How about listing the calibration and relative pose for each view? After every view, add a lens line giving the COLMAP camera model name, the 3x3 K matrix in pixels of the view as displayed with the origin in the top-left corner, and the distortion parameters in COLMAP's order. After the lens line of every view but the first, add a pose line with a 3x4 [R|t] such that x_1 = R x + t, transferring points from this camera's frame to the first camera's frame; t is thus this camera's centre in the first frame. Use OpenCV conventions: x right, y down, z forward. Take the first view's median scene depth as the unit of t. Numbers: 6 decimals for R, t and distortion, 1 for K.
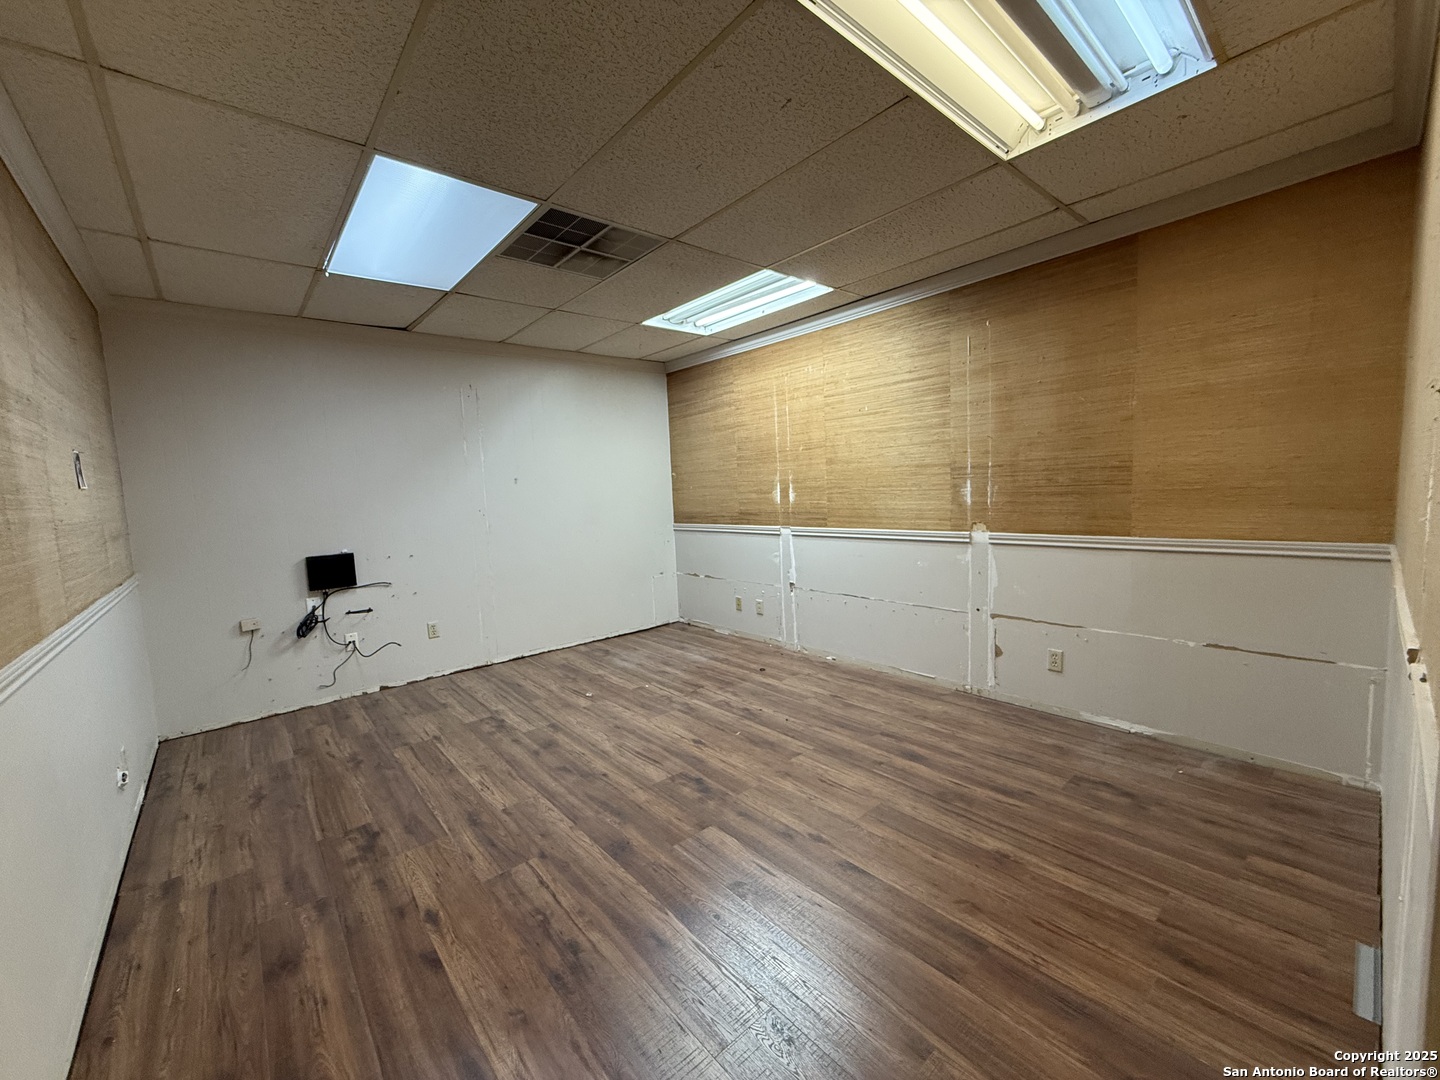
lens RADIAL K [[571.9, 0, 722.3], [0, 571.9, 547.0], [0, 0, 1]] dist [-0.005581, 0.000214]
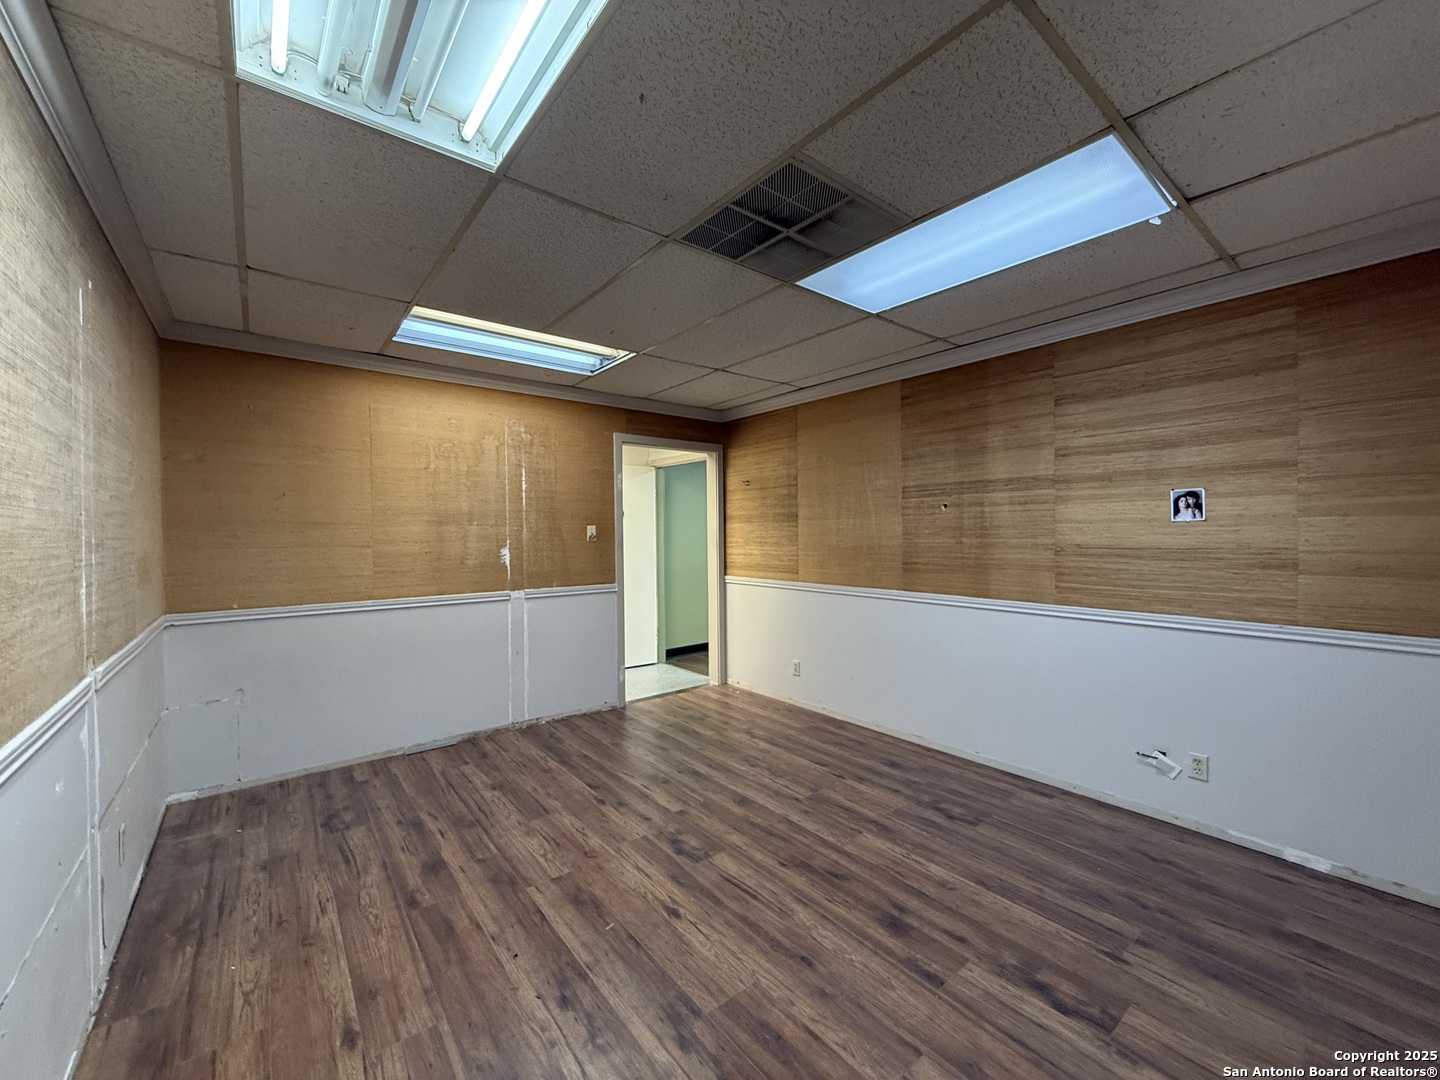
lens RADIAL K [[571.9, 0, 721.3], [0, 571.9, 538.8], [0, 0, 1]] dist [-0.005581, 0.000214]
pose [[-0.997753, 0.052406, 0.041754, -0.170910], [0.056909, 0.991711, 0.115196, -0.210145], [-0.035371, 0.117313, -0.992465, 1.804495]]
